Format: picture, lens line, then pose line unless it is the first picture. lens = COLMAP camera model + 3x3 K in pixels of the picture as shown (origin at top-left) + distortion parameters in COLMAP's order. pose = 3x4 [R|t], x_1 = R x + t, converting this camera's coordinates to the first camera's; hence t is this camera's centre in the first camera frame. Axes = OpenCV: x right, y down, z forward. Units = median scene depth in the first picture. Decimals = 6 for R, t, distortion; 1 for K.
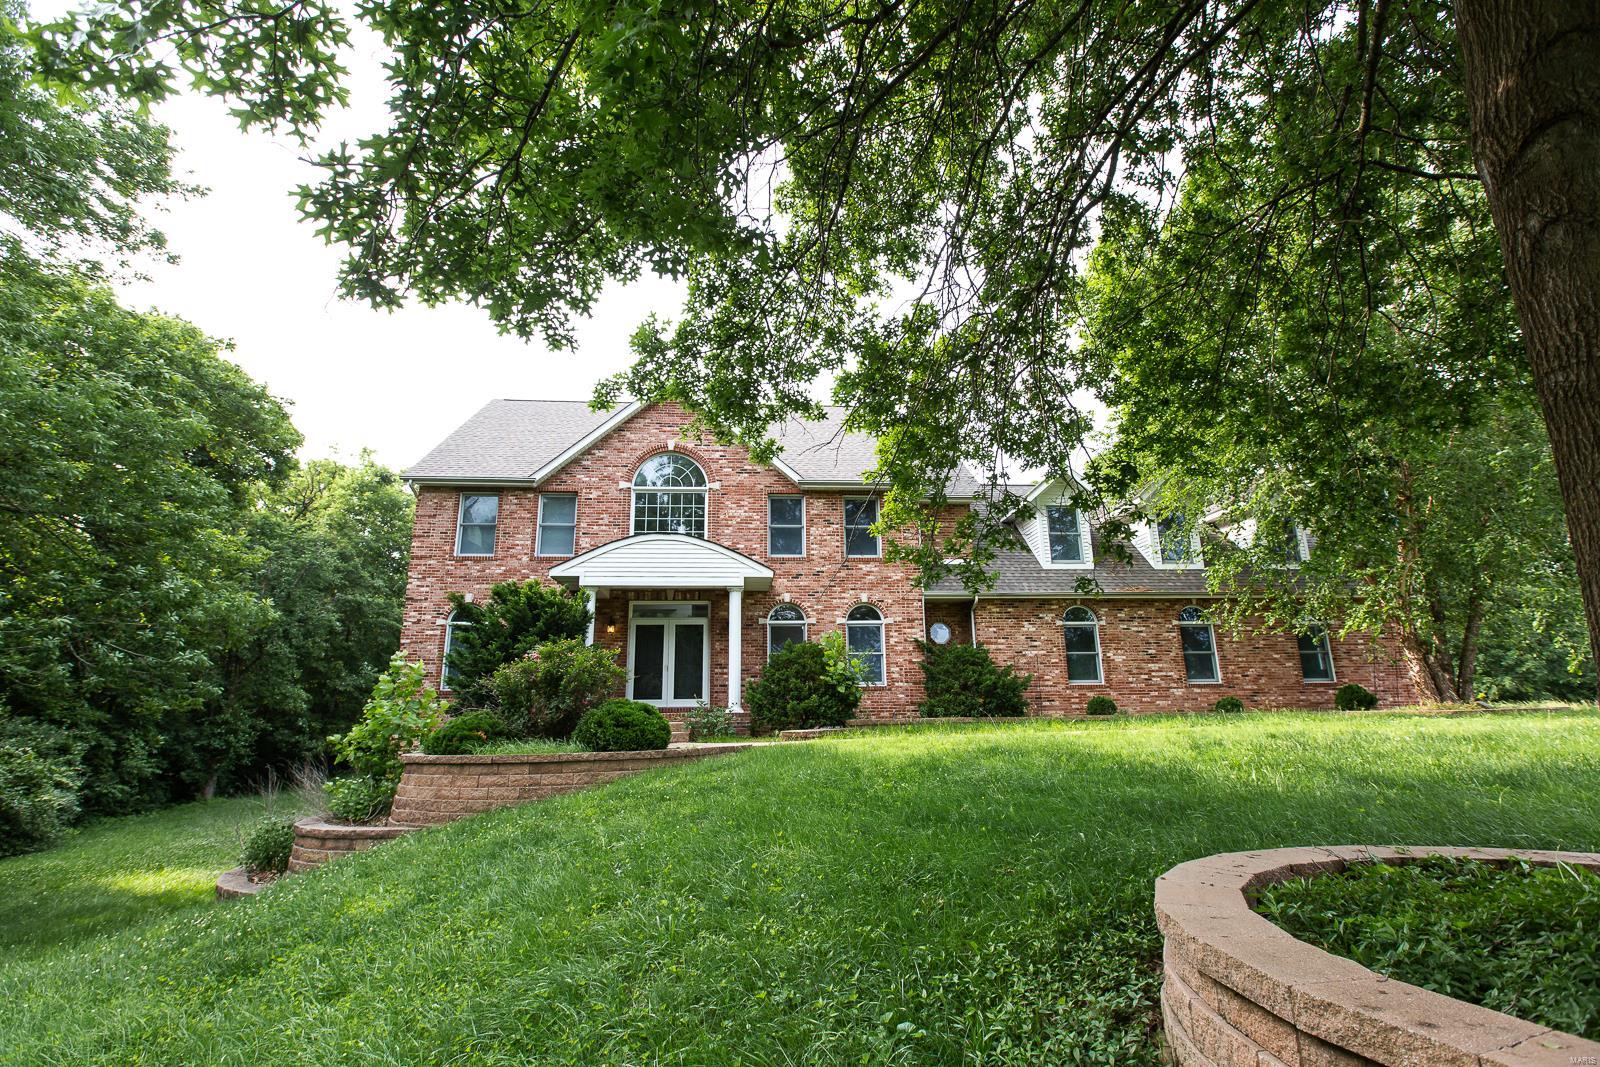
lens RADIAL K [[718.2, 0, 800.0], [0, 718.2, 533.5], [0, 0, 1]] dist [-0.000835, 0.000023]
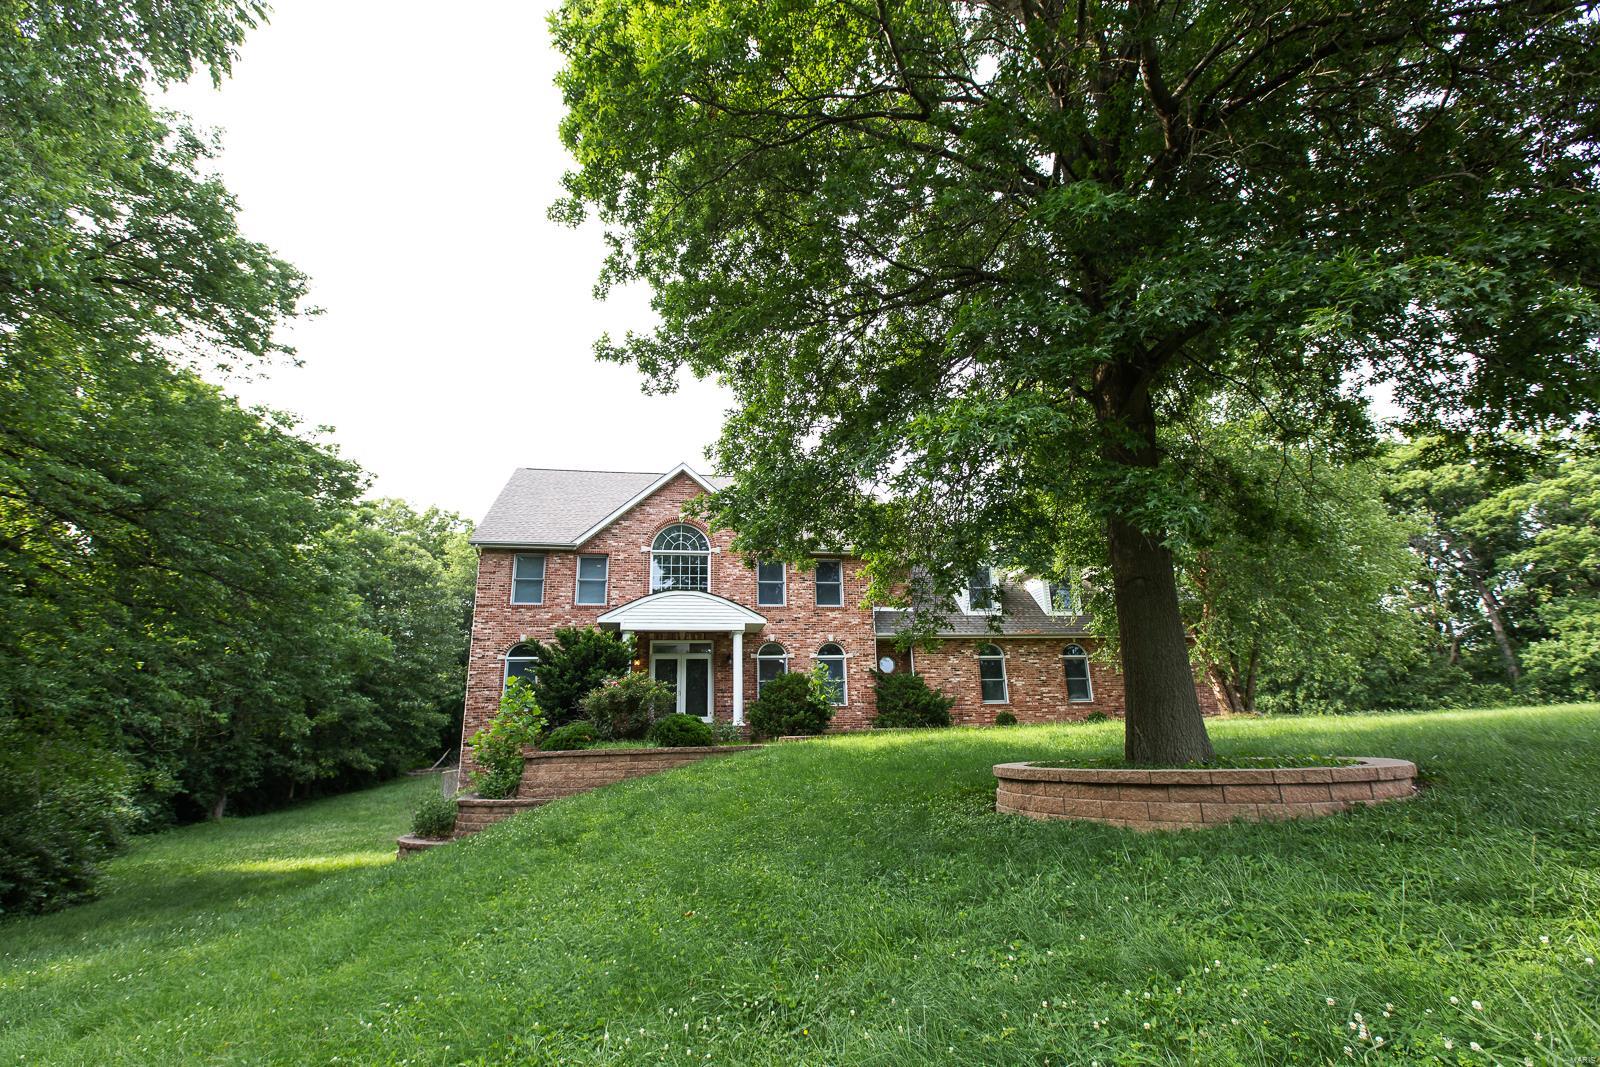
lens RADIAL K [[718.2, 0, 800.0], [0, 718.2, 533.5], [0, 0, 1]] dist [-0.000835, 0.000023]
pose [[0.995395, 0.014712, 0.094721, -0.093518], [-0.011155, 0.999216, -0.037973, -0.050410], [-0.095205, 0.036742, 0.994779, -0.304632]]
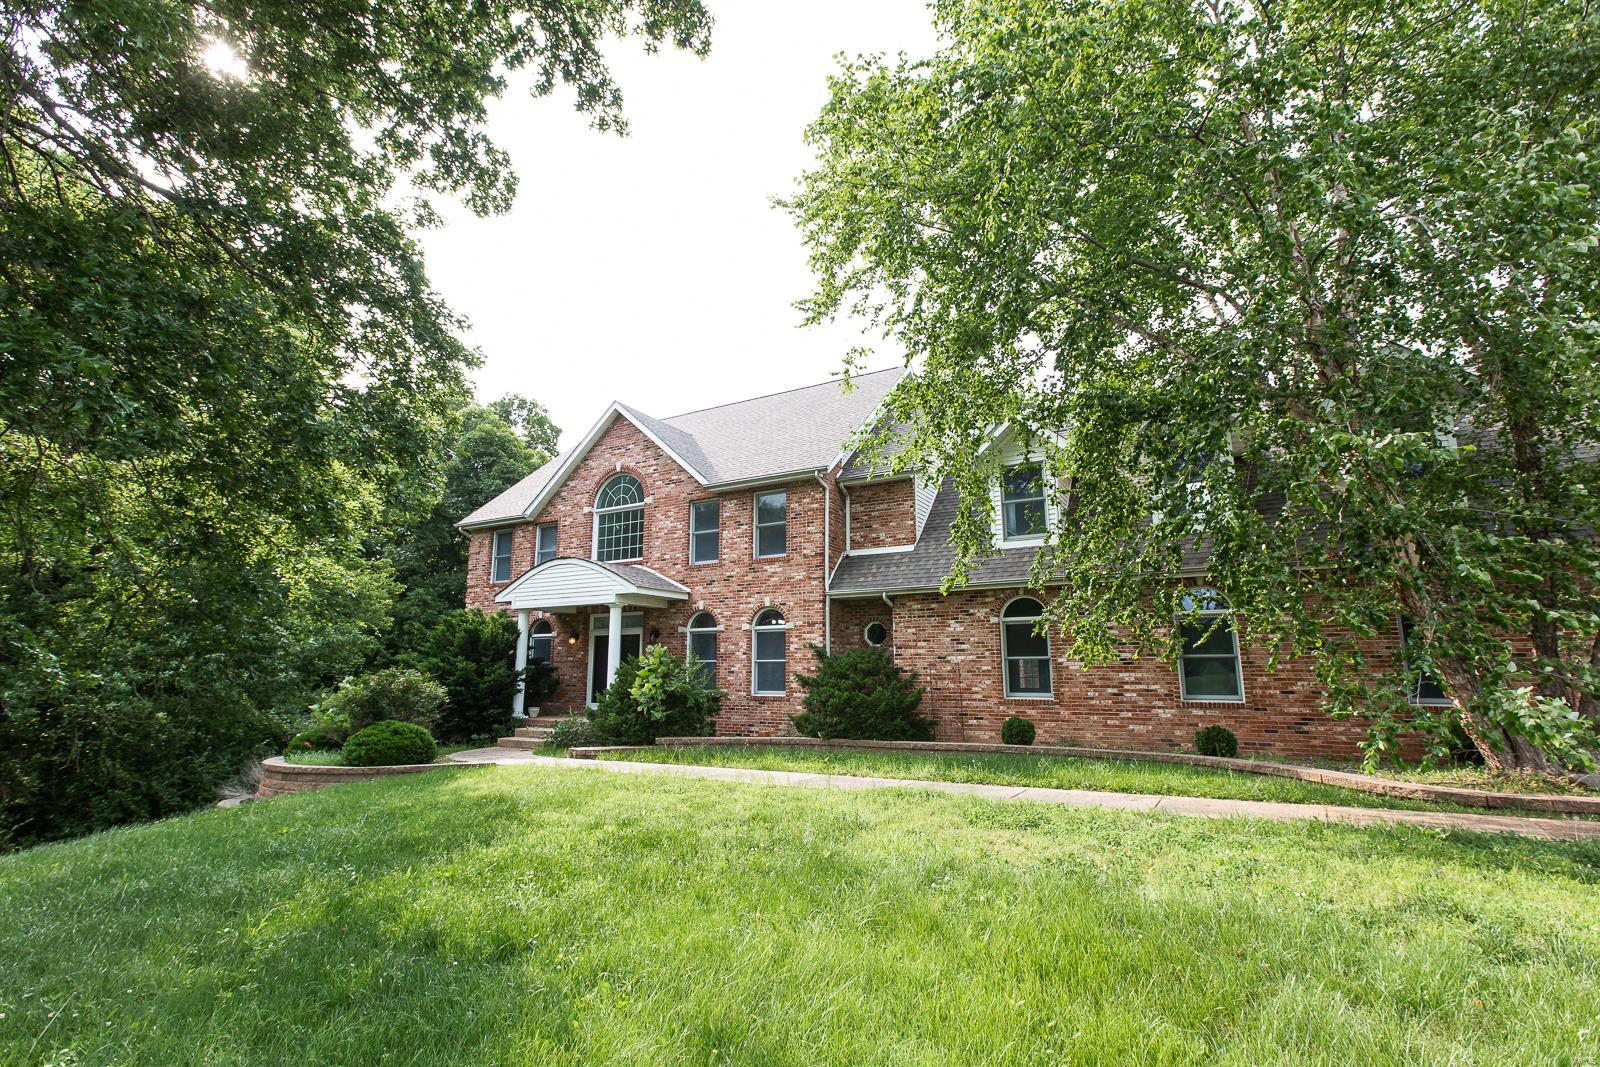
lens RADIAL K [[718.2, 0, 800.0], [0, 718.2, 533.5], [0, 0, 1]] dist [-0.000835, 0.000023]
pose [[0.832880, -0.095234, -0.545199, 0.645326], [0.126748, 0.991725, 0.020395, -0.012212], [0.538745, -0.086090, 0.838059, 0.246464]]
